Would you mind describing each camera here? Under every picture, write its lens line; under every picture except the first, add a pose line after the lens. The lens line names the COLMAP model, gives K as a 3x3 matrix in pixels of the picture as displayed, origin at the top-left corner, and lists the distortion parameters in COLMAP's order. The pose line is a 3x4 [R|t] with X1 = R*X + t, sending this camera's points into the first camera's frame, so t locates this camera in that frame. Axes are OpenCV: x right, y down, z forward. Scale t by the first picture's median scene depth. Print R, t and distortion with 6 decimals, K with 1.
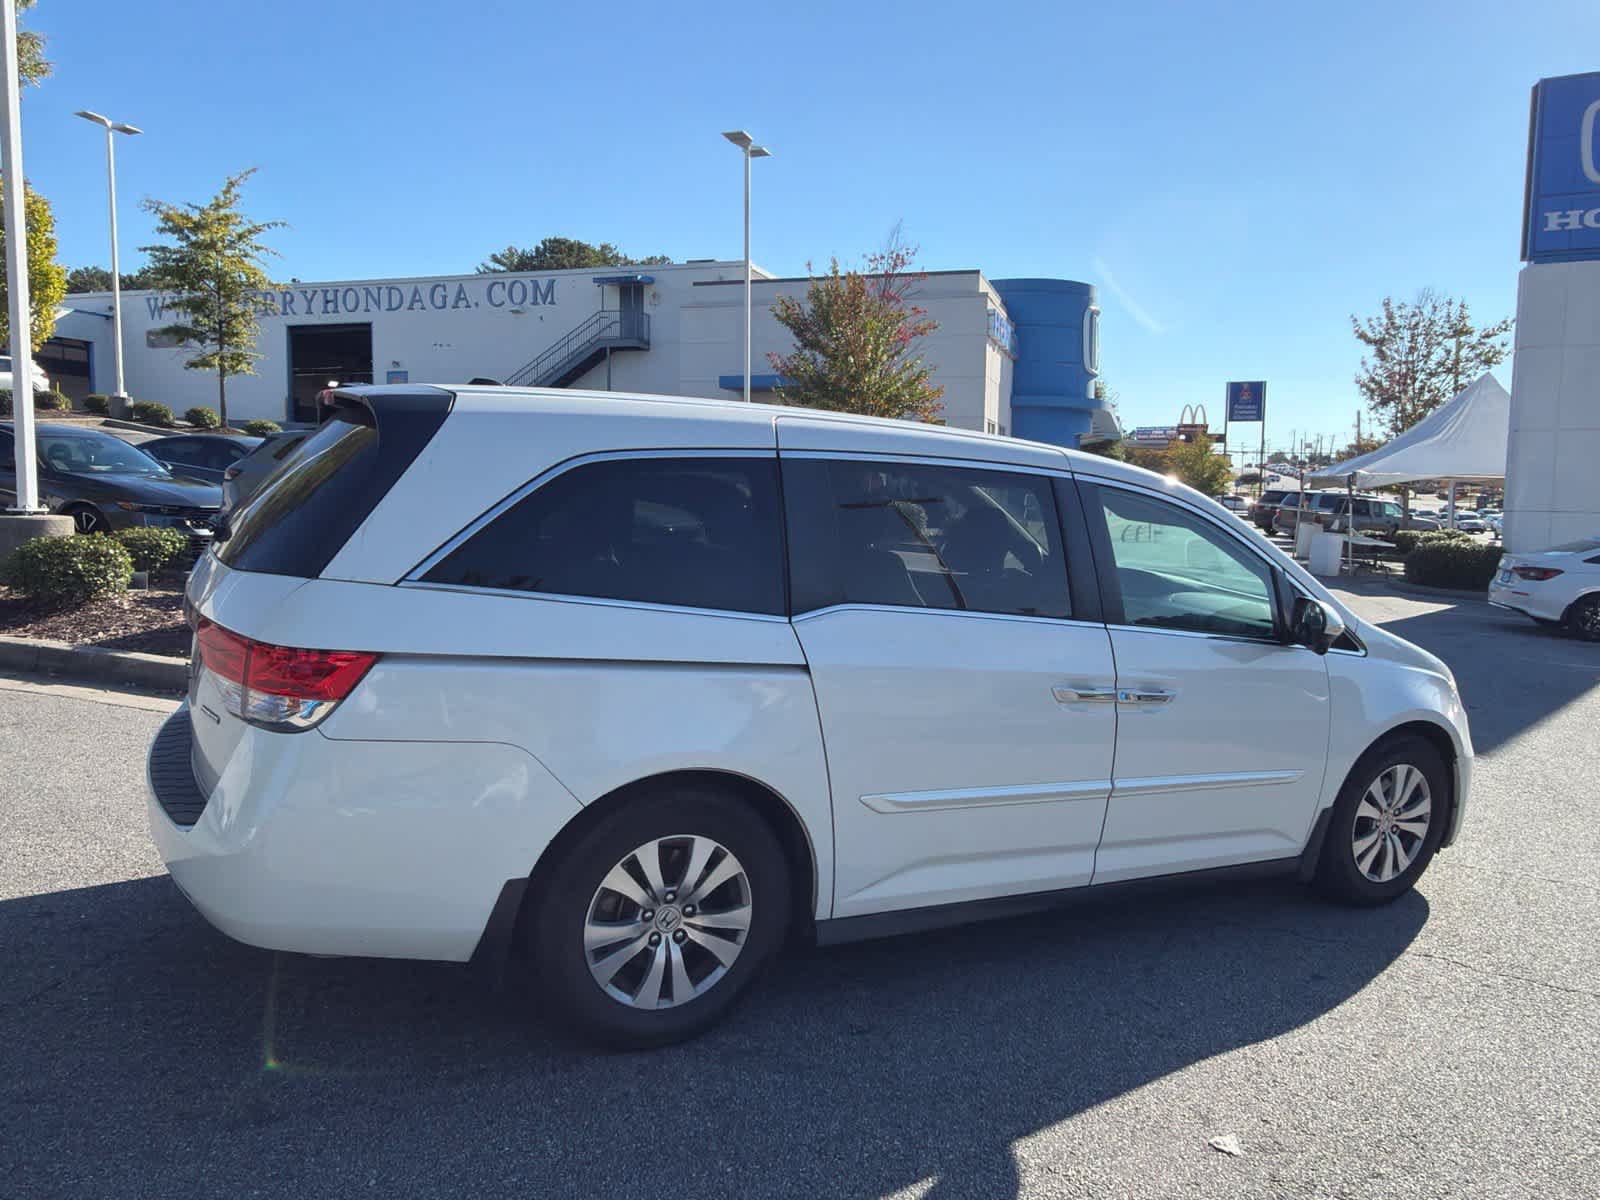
lens RADIAL K [[1137.1, 0, 807.1], [0, 1137.1, 609.7], [0, 0, 1]] dist [0.012668, -0.018488]
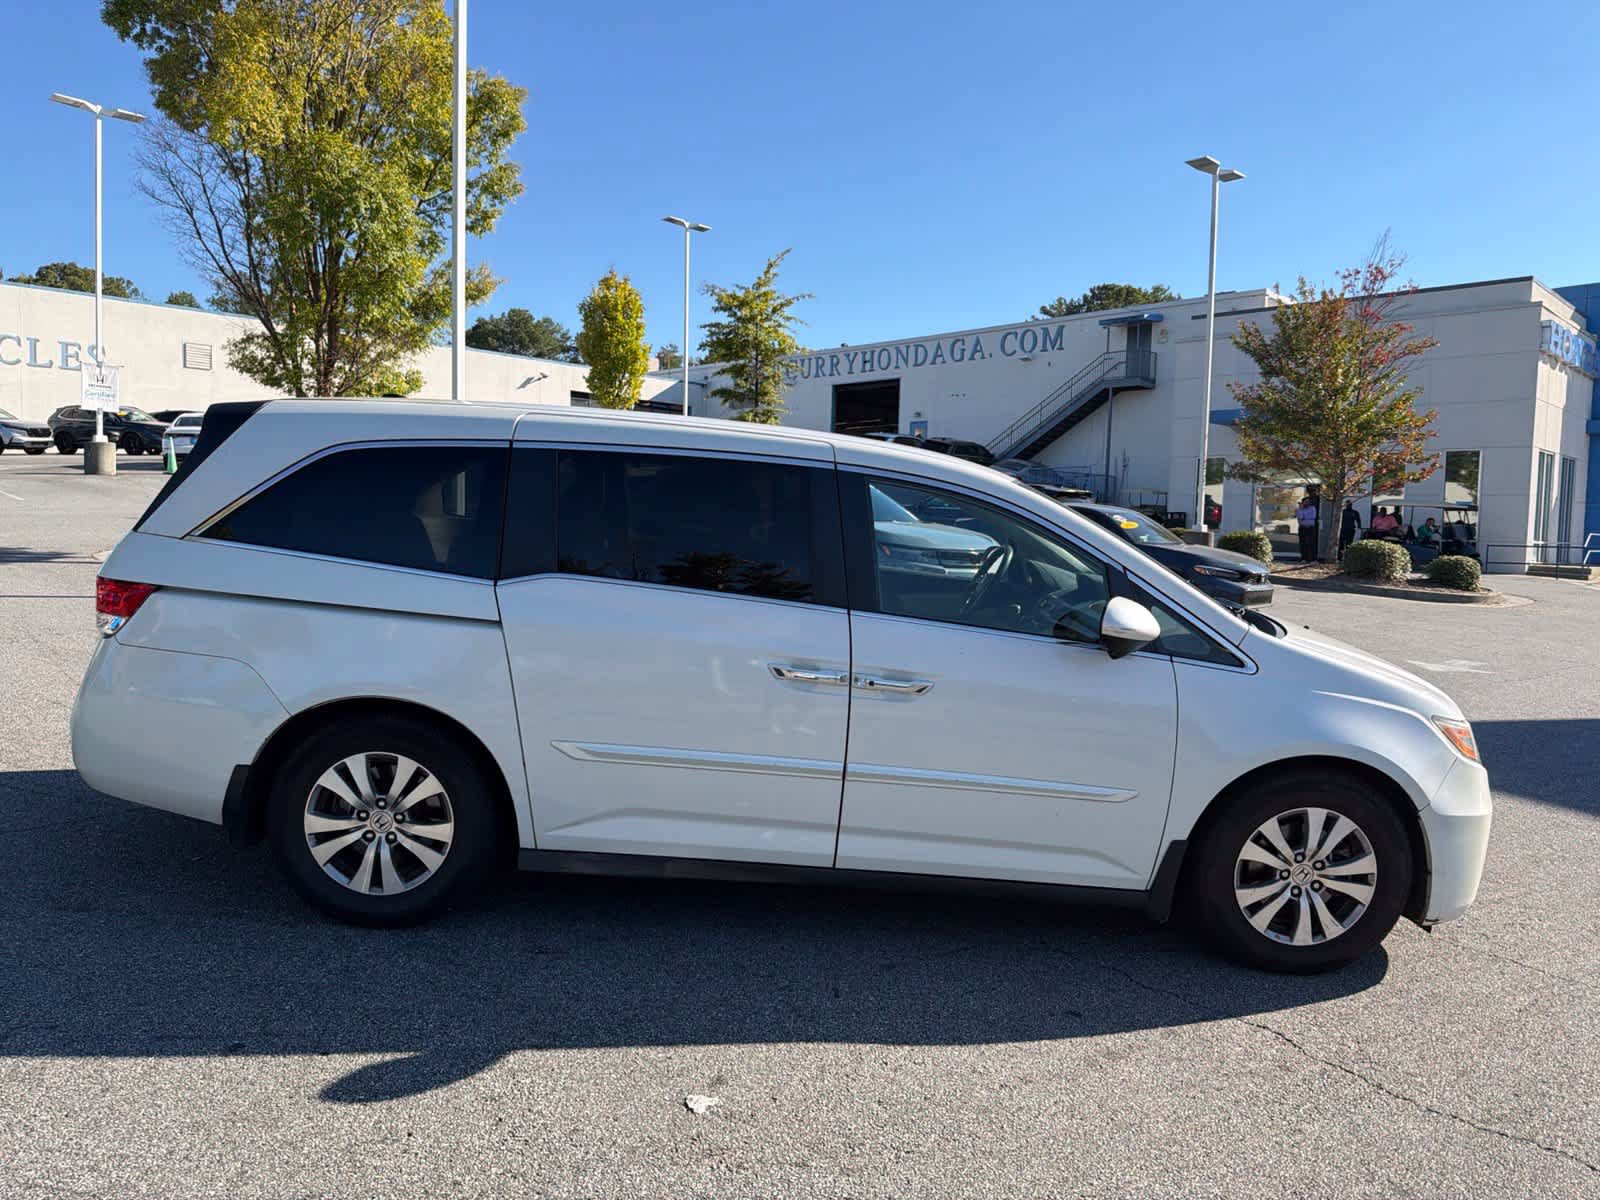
lens RADIAL K [[1137.1, 0, 812.6], [0, 1137.1, 593.1], [0, 0, 1]] dist [0.012668, -0.018488]
pose [[0.887995, 0.032564, -0.458698, 0.102544], [-0.057273, 0.997555, -0.040058, 0.005991], [0.456272, 0.061843, 0.887689, 0.013499]]
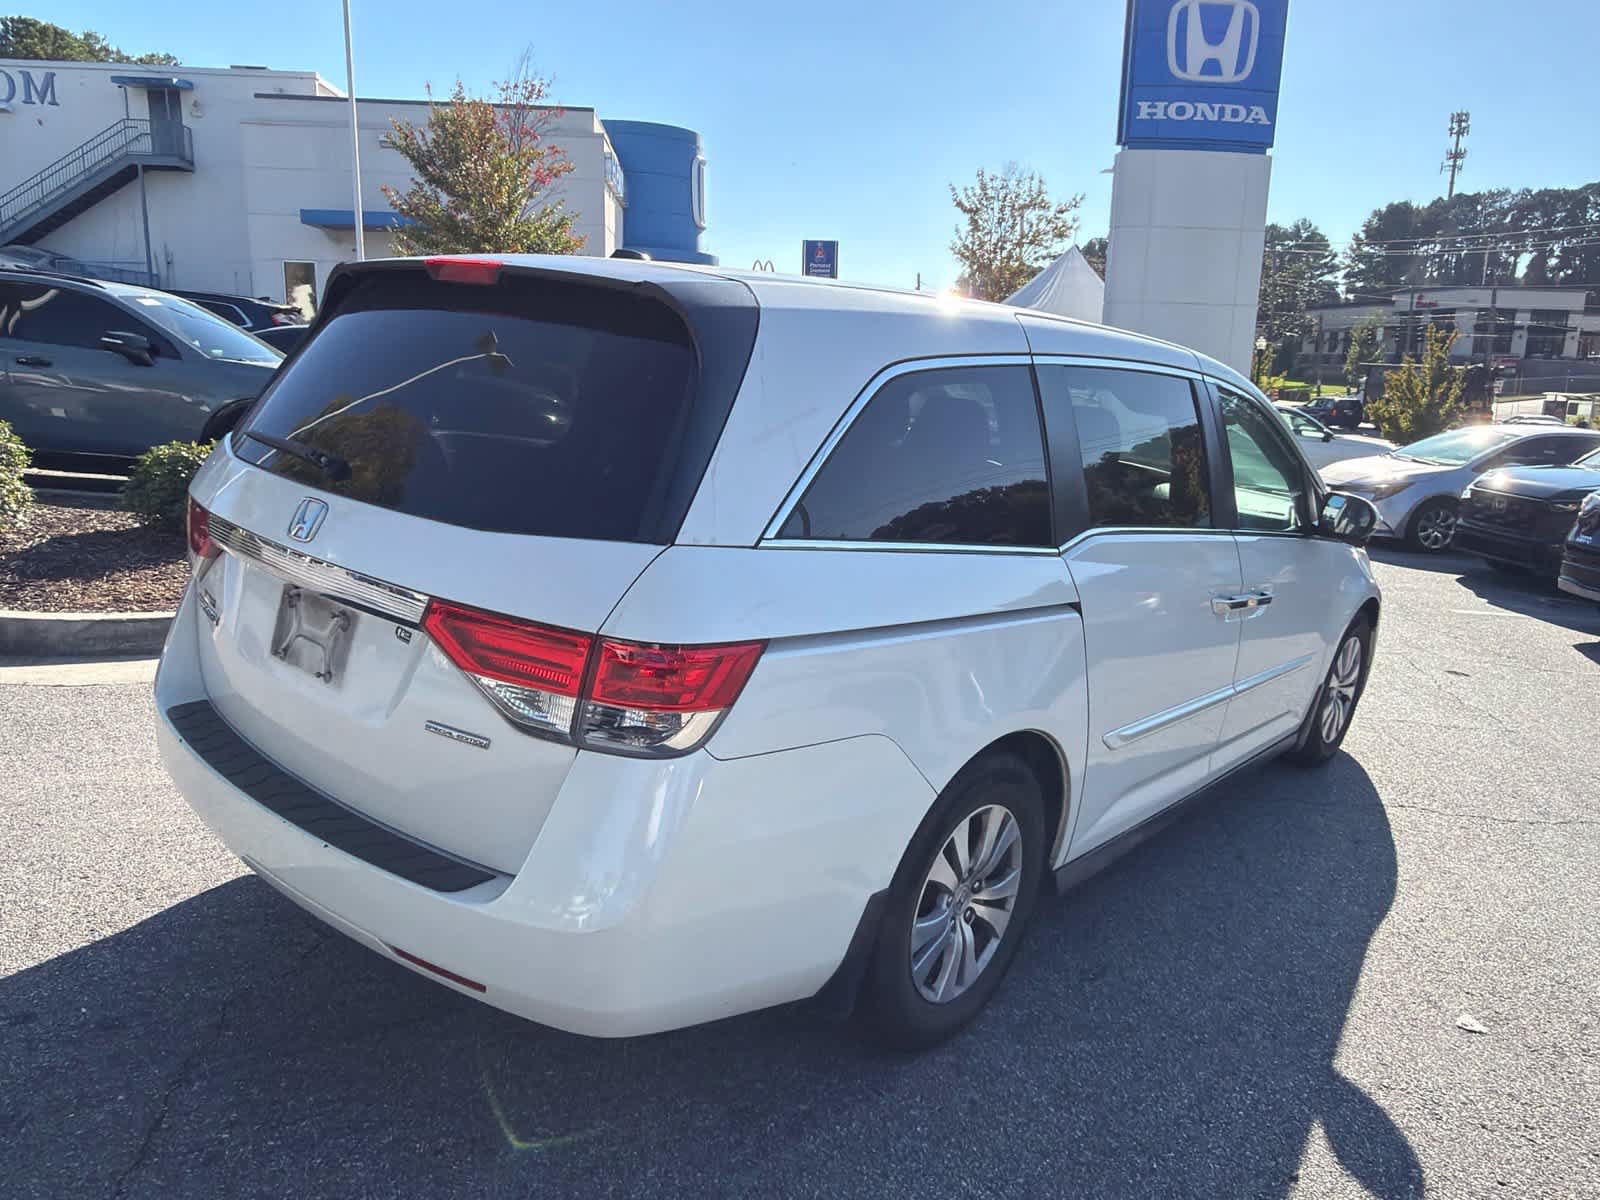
lens RADIAL K [[1137.1, 0, 805.3], [0, 1137.1, 600.0], [0, 0, 1]] dist [0.012668, -0.018488]
pose [[0.933029, -0.065365, 0.353813, -0.064880], [0.023118, 0.992219, 0.122343, -0.008483], [-0.359057, -0.105970, 0.927280, 0.030403]]
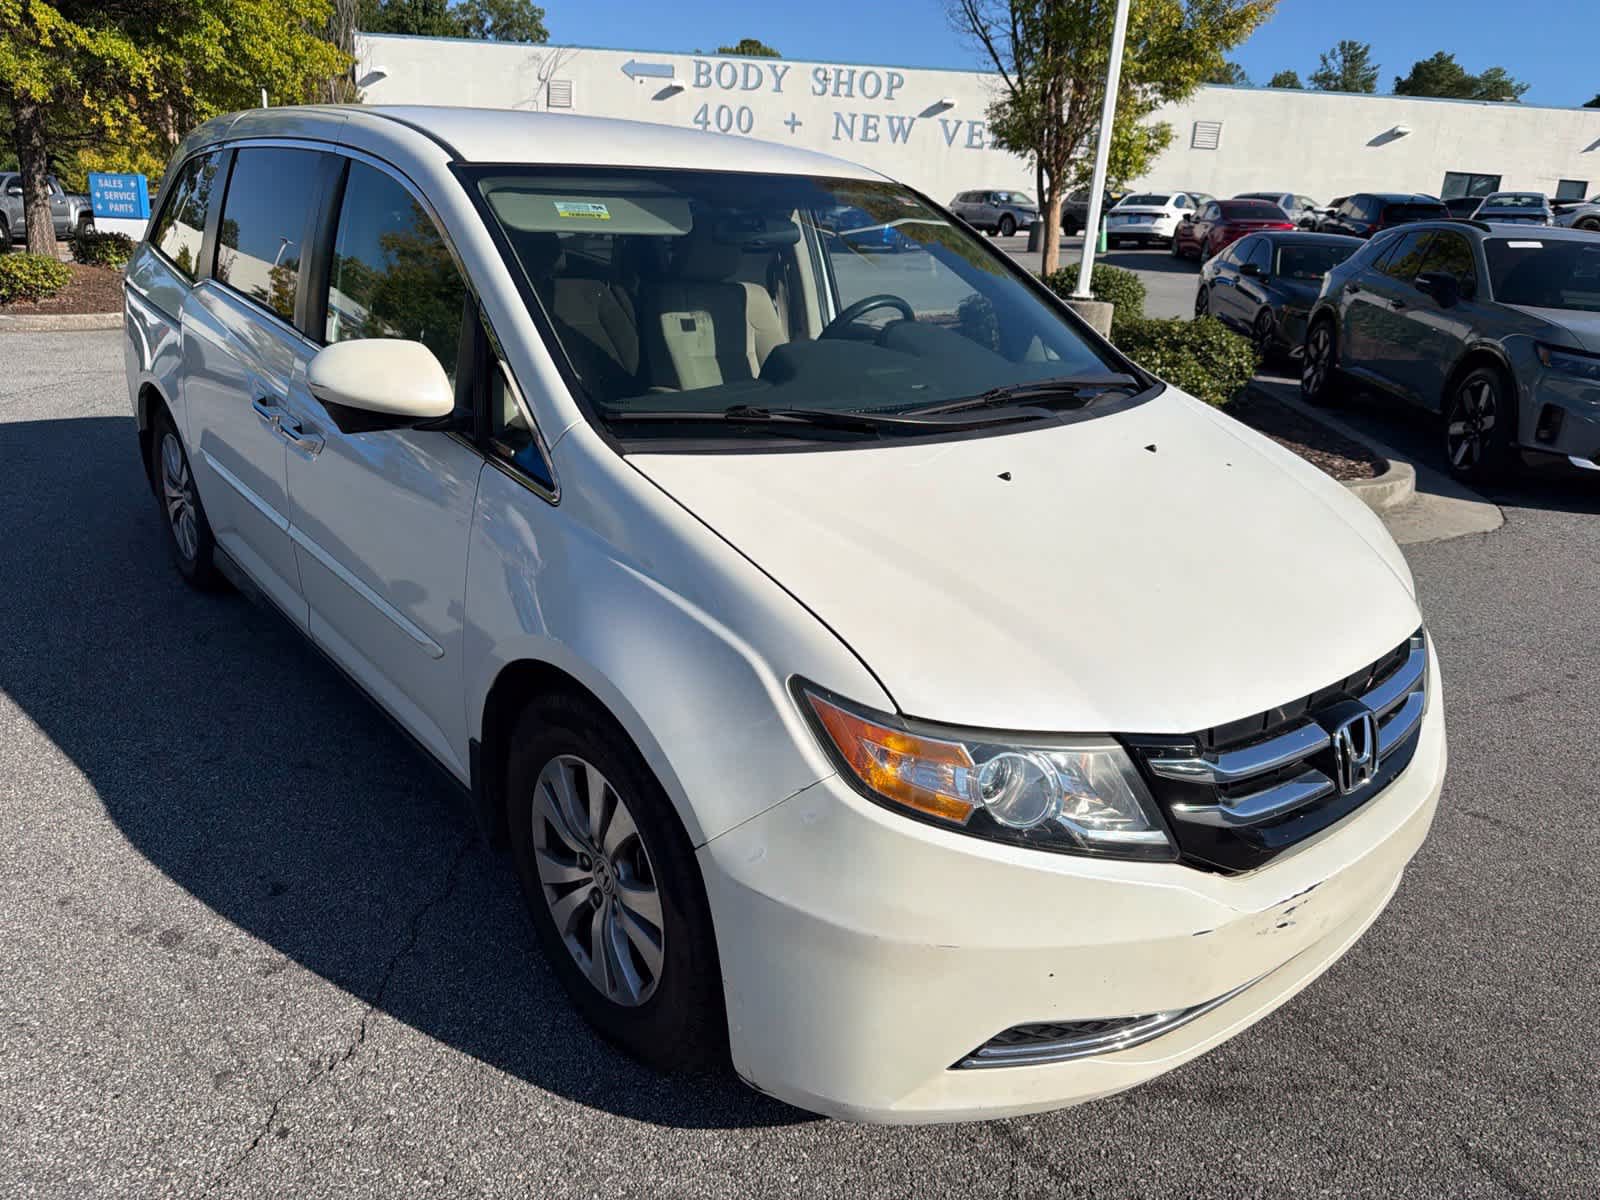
lens RADIAL K [[1137.1, 0, 789.8], [0, 1137.1, 590.7], [0, 0, 1]] dist [0.012668, -0.018488]
pose [[0.190284, 0.264669, -0.945379, 0.169740], [-0.162547, 0.958176, 0.235534, -0.009125], [0.968179, 0.108851, 0.225347, 0.172967]]
